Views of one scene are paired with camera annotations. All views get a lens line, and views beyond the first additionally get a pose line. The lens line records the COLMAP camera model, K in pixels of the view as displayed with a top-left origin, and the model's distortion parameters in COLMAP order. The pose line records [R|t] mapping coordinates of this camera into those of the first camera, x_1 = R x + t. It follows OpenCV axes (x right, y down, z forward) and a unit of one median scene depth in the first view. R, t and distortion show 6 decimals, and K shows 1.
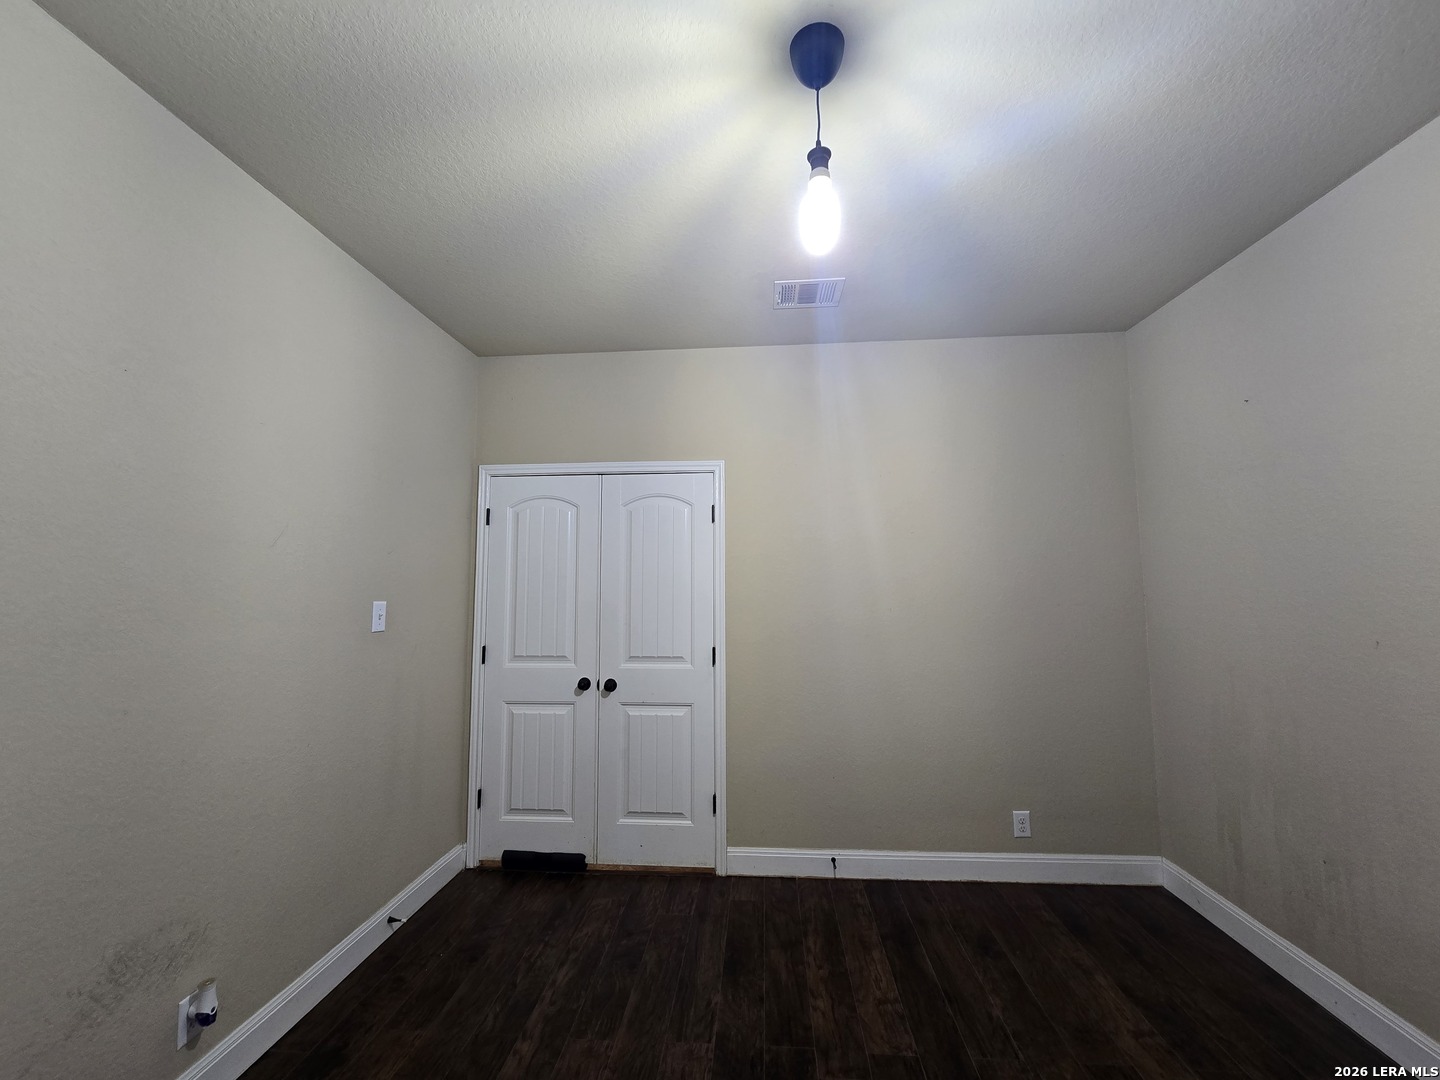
lens RADIAL K [[590.0, 0, 721.9], [0, 590.0, 543.1], [0, 0, 1]] dist [-0.008470, 0.002865]
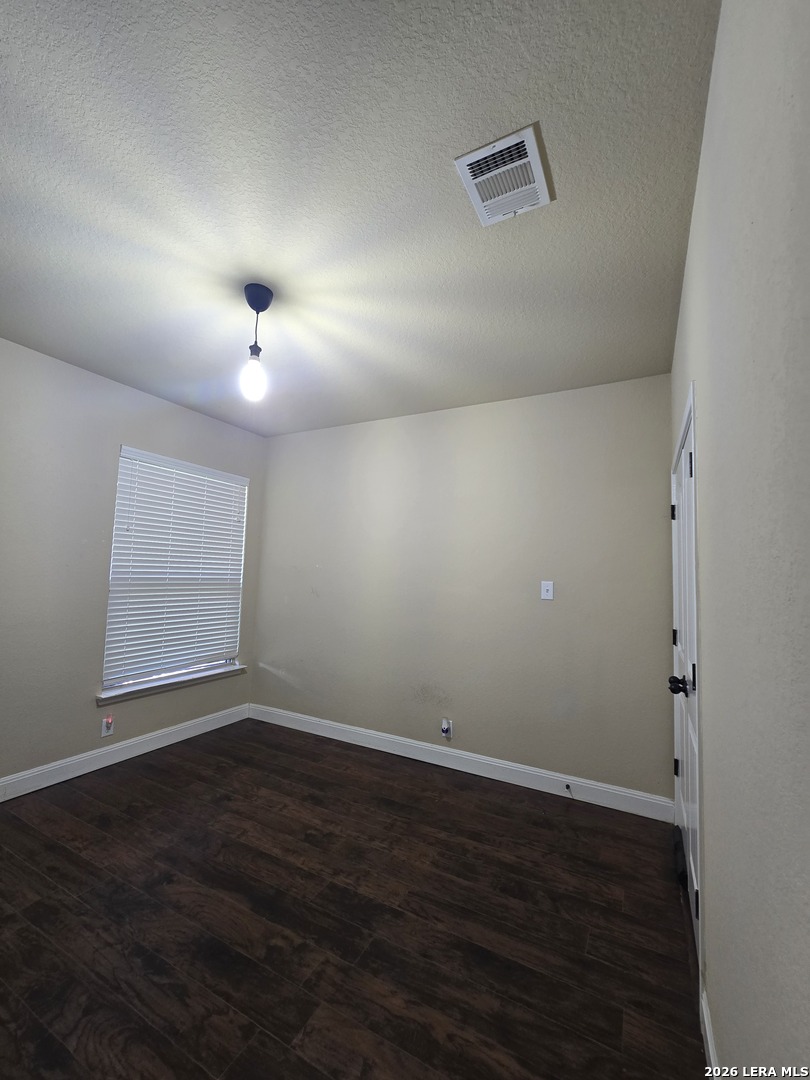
lens RADIAL K [[442.5, 0, 407.1], [0, 442.5, 539.6], [0, 0, 1]] dist [-0.008470, 0.002865]
pose [[-0.413410, -0.082247, -0.906823, 0.871952], [0.044401, 0.992906, -0.110296, 0.121822], [0.909462, -0.085862, -0.406825, 1.375284]]
